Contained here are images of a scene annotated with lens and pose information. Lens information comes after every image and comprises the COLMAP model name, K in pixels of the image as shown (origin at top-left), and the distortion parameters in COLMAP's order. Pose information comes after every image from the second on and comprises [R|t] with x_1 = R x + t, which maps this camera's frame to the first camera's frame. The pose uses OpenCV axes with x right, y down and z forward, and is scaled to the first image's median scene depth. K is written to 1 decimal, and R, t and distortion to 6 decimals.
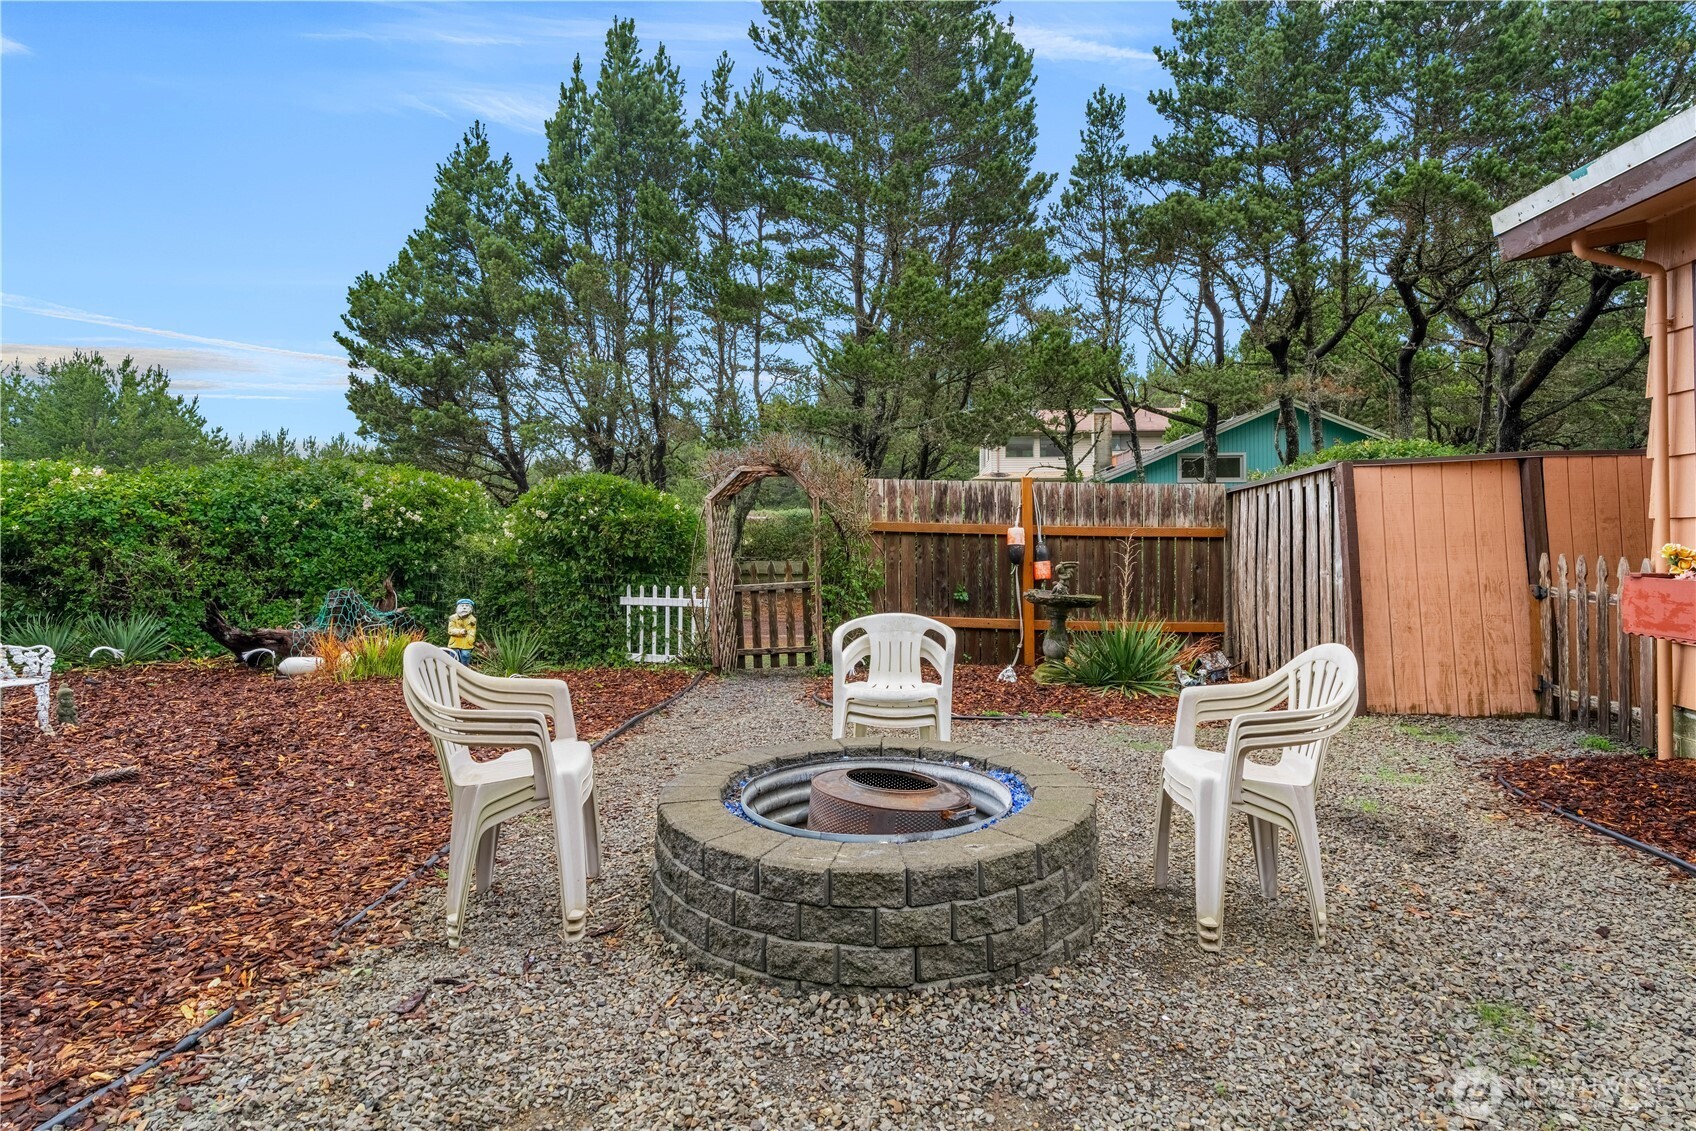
lens RADIAL K [[928.6, 0, 866.3], [0, 928.6, 529.3], [0, 0, 1]] dist [-0.002654, -0.000244]
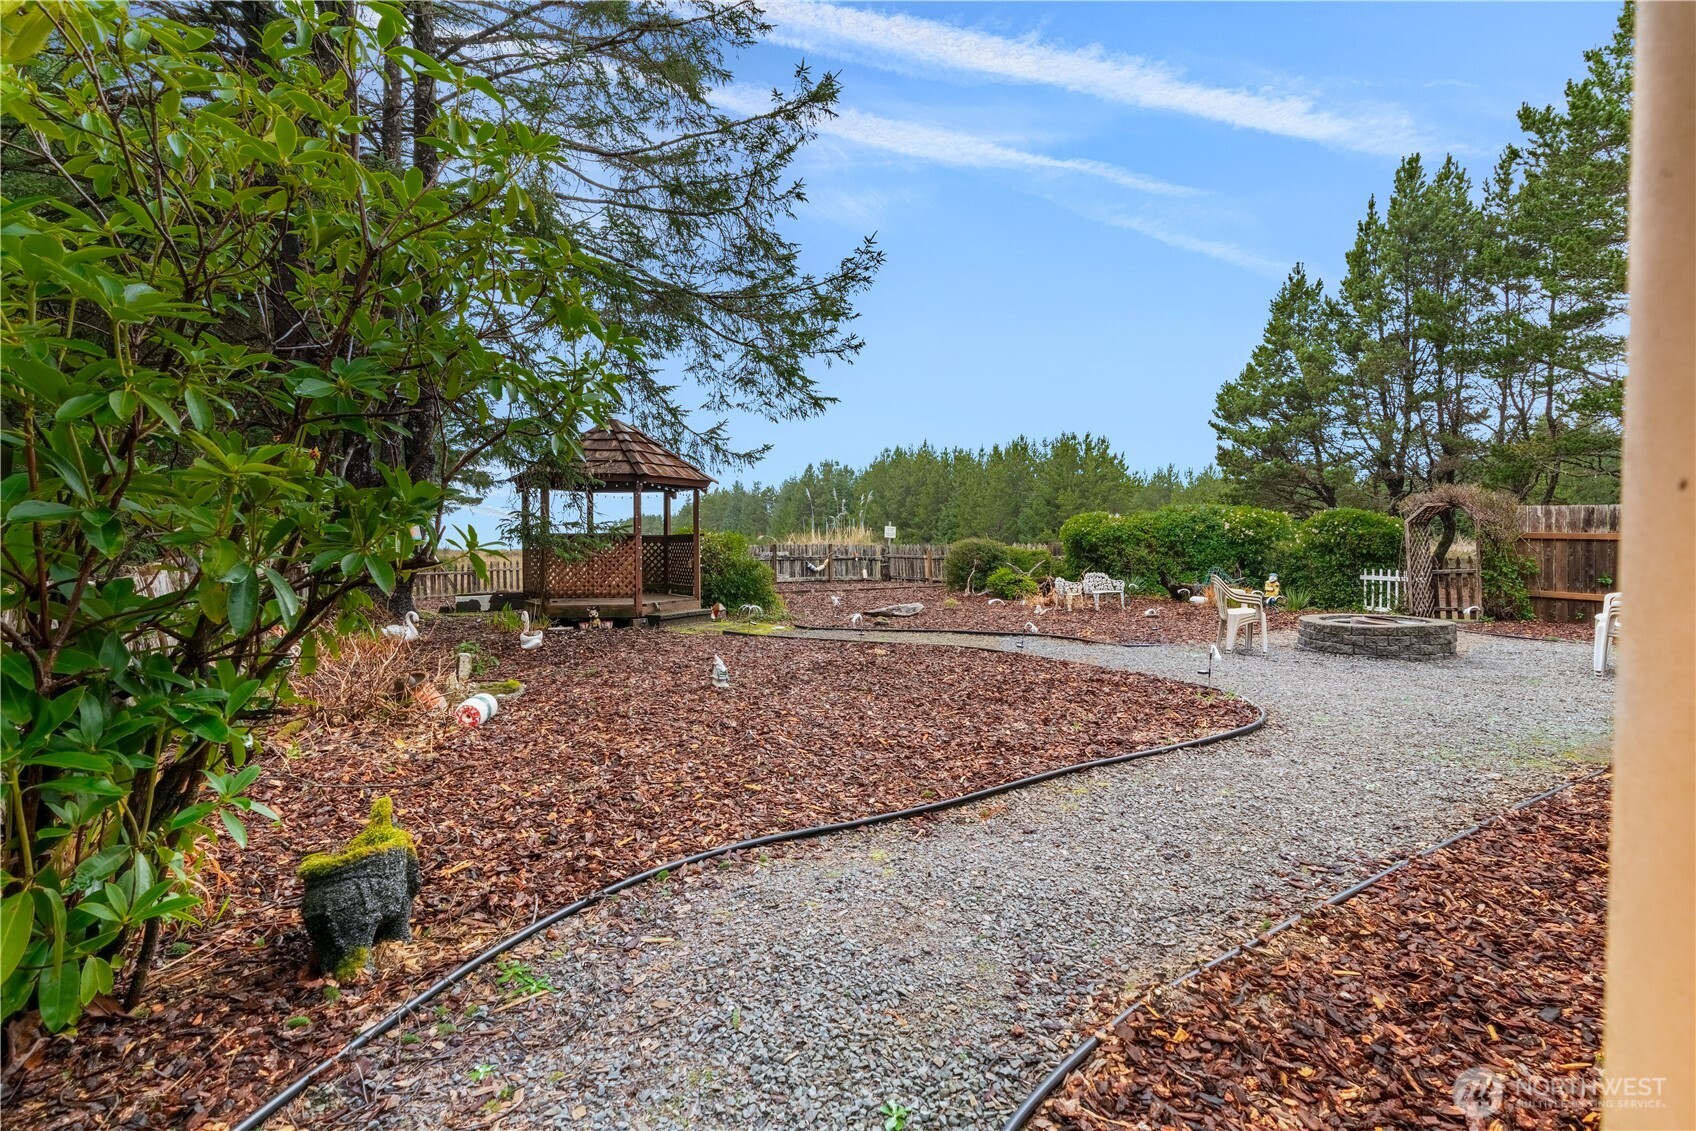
lens RADIAL K [[816.0, 0, 849.5], [0, 816.0, 556.9], [0, 0, 1]] dist [-0.005432, 0.000851]
pose [[0.597948, 0.010613, -0.801465, 0.226742], [0.013969, 0.999622, 0.023659, -0.008338], [0.801413, -0.025343, 0.597574, -0.414908]]
